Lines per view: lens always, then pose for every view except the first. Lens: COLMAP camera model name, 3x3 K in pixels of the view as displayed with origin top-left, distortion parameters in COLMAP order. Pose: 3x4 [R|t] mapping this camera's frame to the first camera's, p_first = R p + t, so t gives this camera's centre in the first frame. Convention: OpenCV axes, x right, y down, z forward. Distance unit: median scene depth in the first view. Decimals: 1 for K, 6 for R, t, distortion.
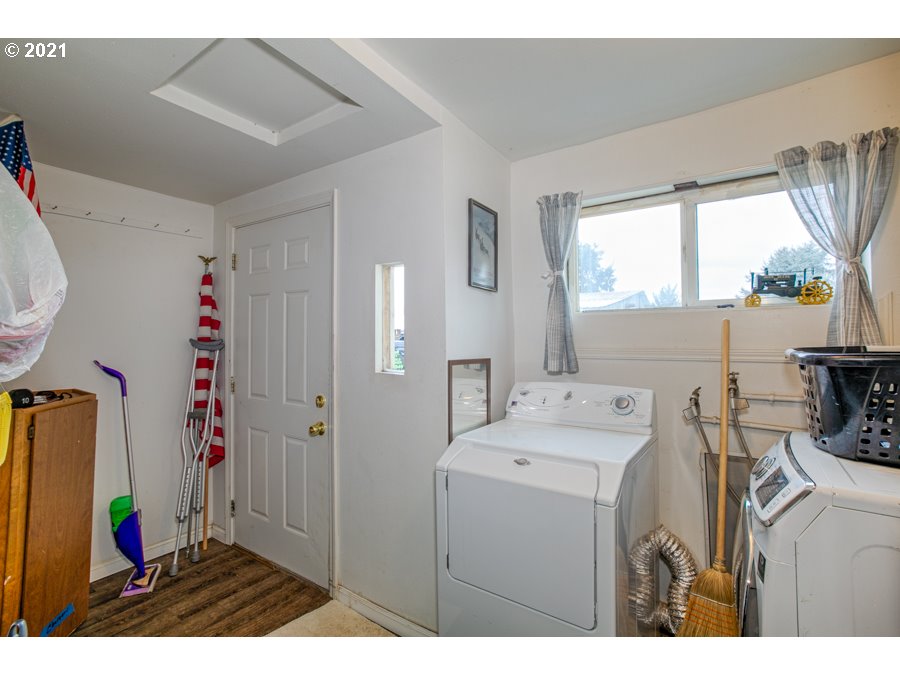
lens RADIAL K [[424.9, 0, 450.0], [0, 424.9, 337.5], [0, 0, 1]] dist [-0.001132, 0.000082]
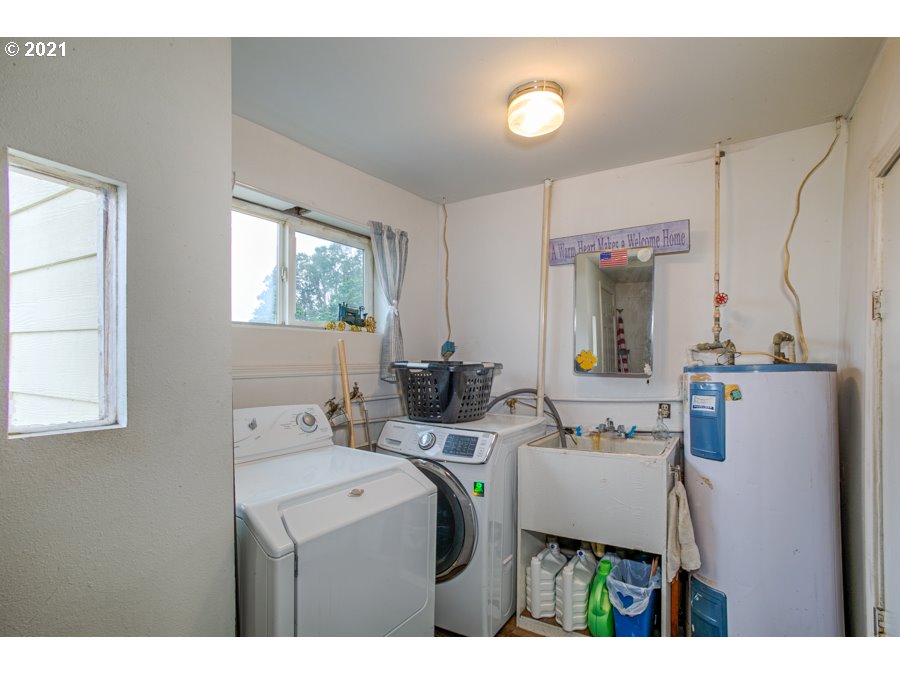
lens RADIAL K [[485.4, 0, 449.9], [0, 485.4, 352.2], [0, 0, 1]] dist [-0.000363, 0.000014]
pose [[-0.017216, 0.002486, 0.999849, -0.751144], [-0.015620, 0.999874, -0.002755, -0.007995], [-0.999730, -0.015666, -0.017175, 0.705100]]
